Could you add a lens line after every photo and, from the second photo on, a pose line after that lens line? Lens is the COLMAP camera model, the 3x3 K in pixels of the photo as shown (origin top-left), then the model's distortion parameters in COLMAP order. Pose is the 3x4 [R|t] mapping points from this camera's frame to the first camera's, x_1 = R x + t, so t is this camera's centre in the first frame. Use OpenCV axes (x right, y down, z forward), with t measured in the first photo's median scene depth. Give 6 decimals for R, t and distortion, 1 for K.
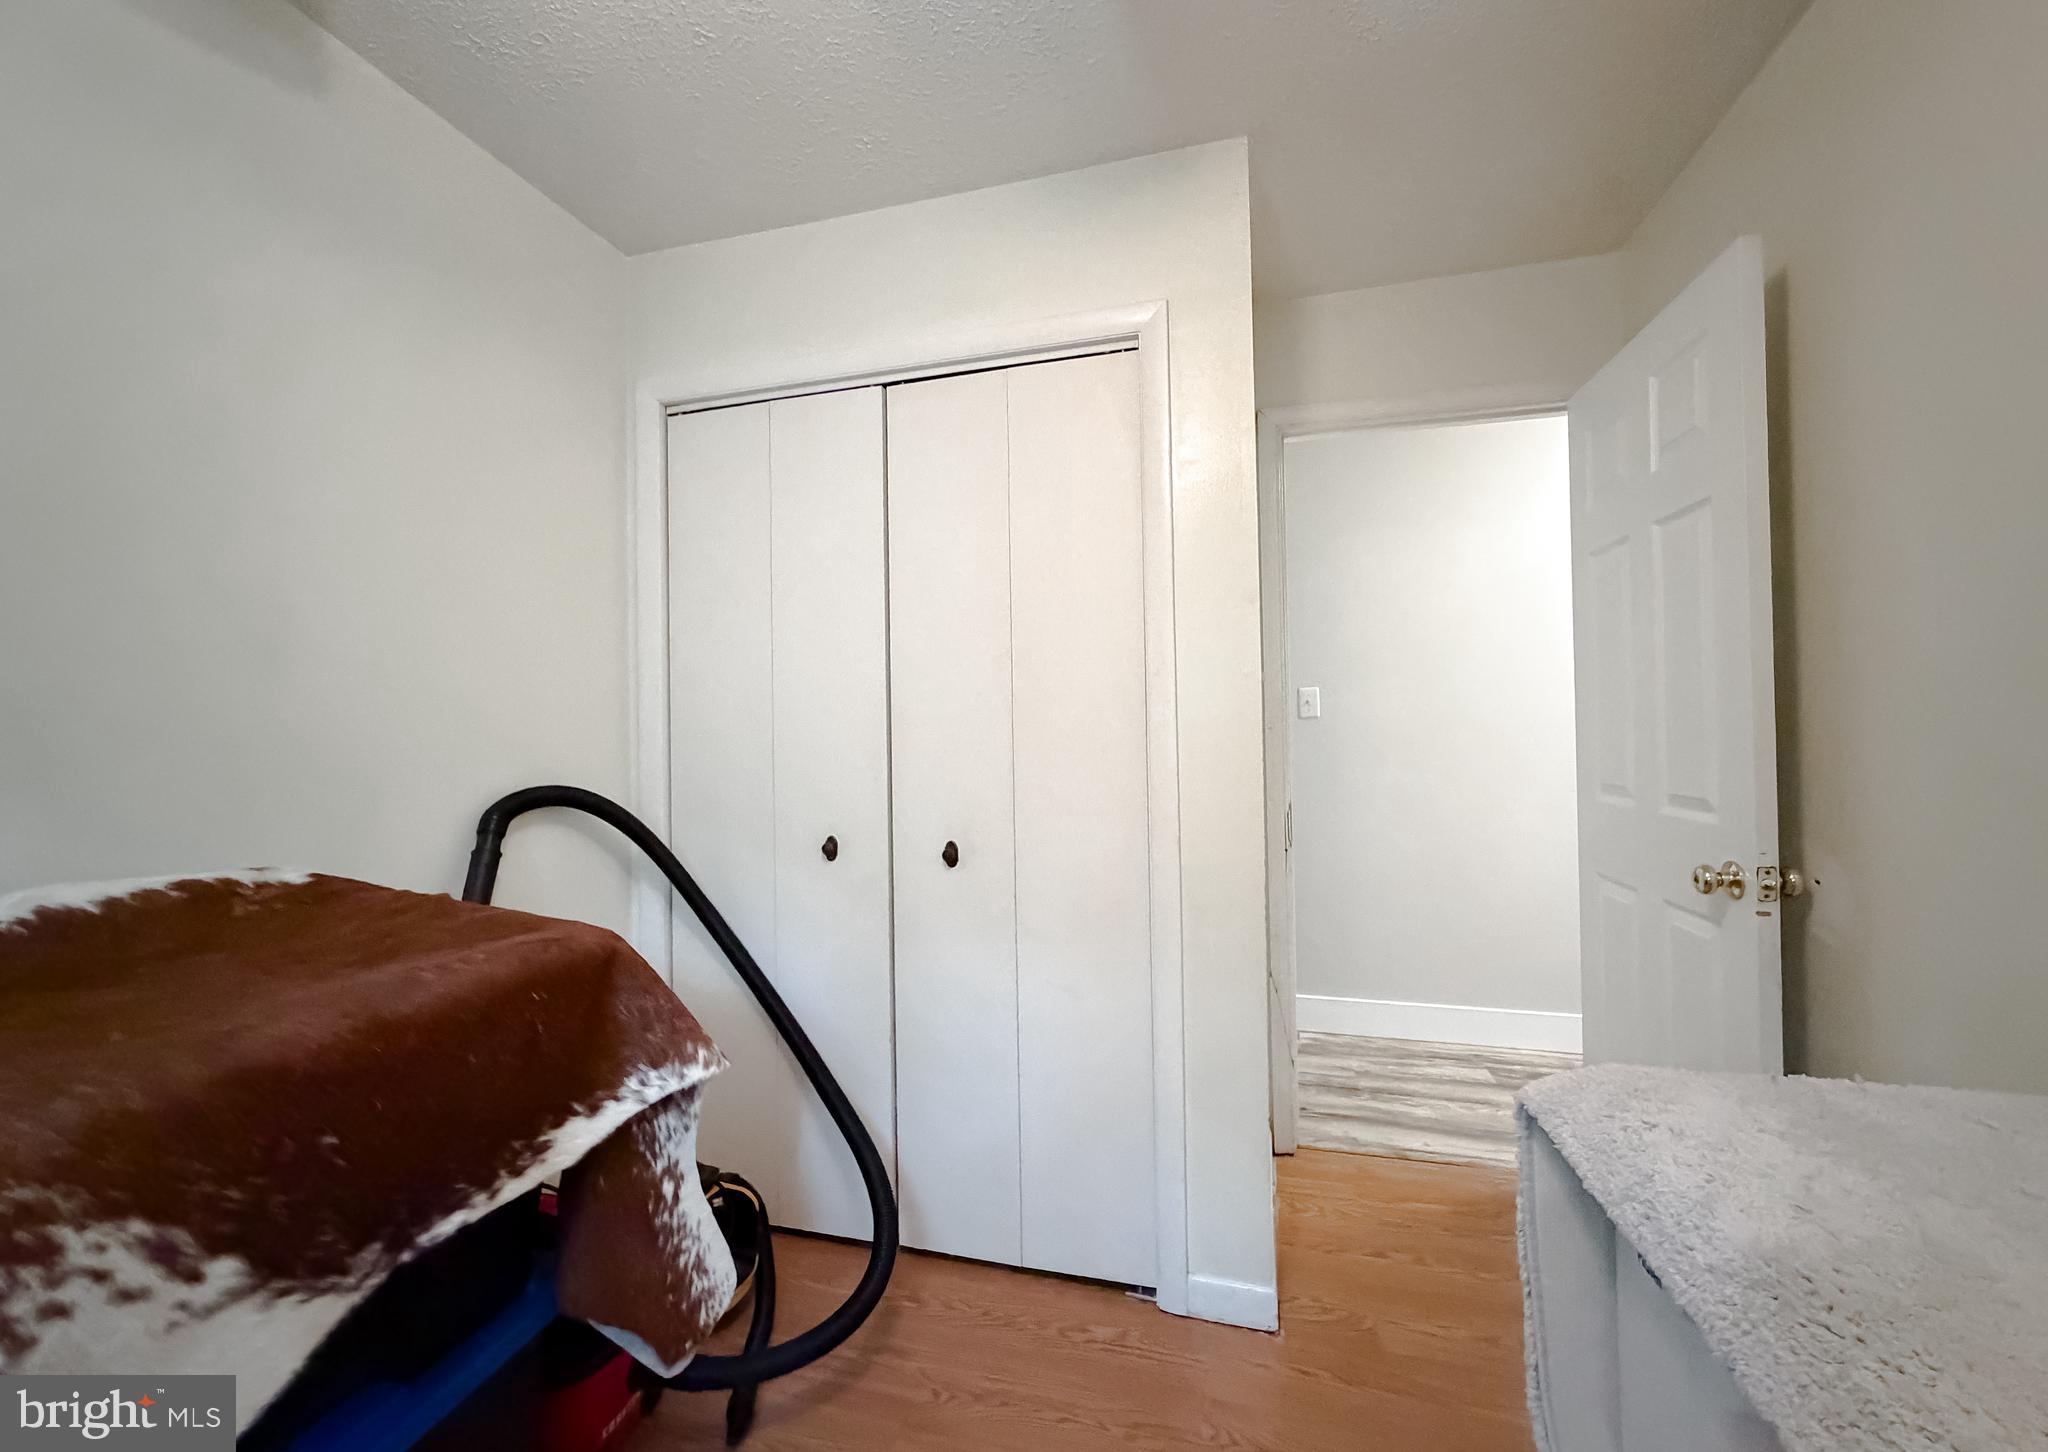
lens RADIAL K [[831.1, 0, 1015.4], [0, 831.1, 738.6], [0, 0, 1]] dist [0.001145, 0.000001]
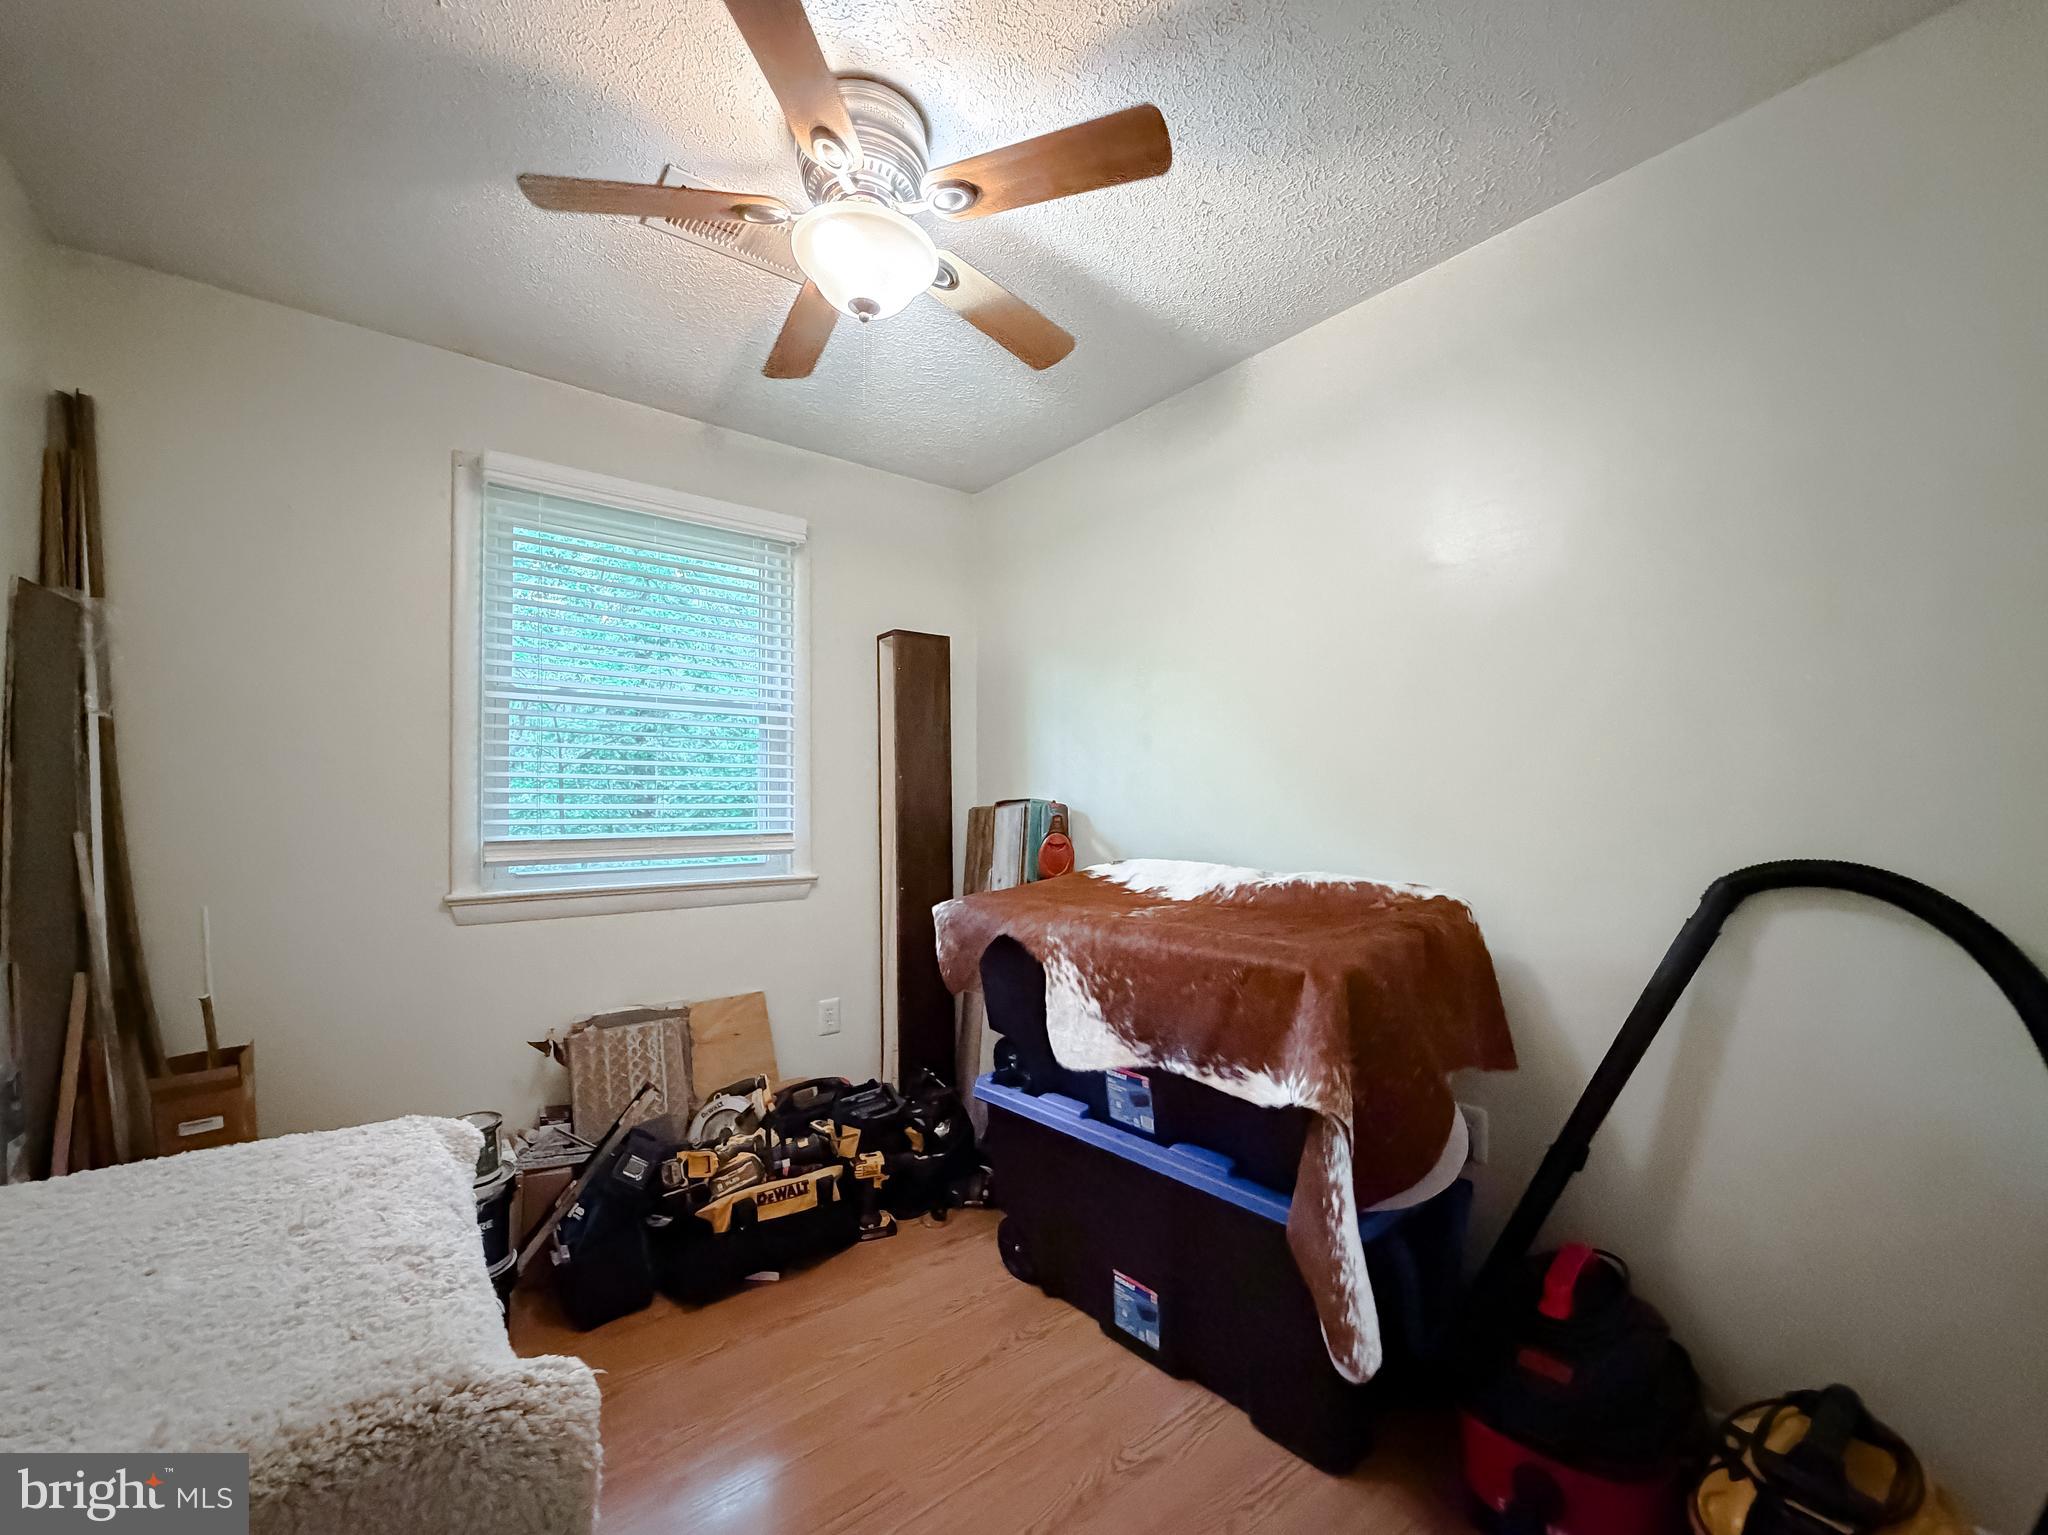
lens RADIAL K [[846.0, 0, 1017.2], [0, 846.0, 798.1], [0, 0, 1]] dist [0.001161, -0.000073]
pose [[-0.586007, 0.011120, -0.810230, 1.095234], [0.013746, 0.999898, 0.003781, -0.024337], [0.810190, -0.008922, -0.586100, 1.914378]]
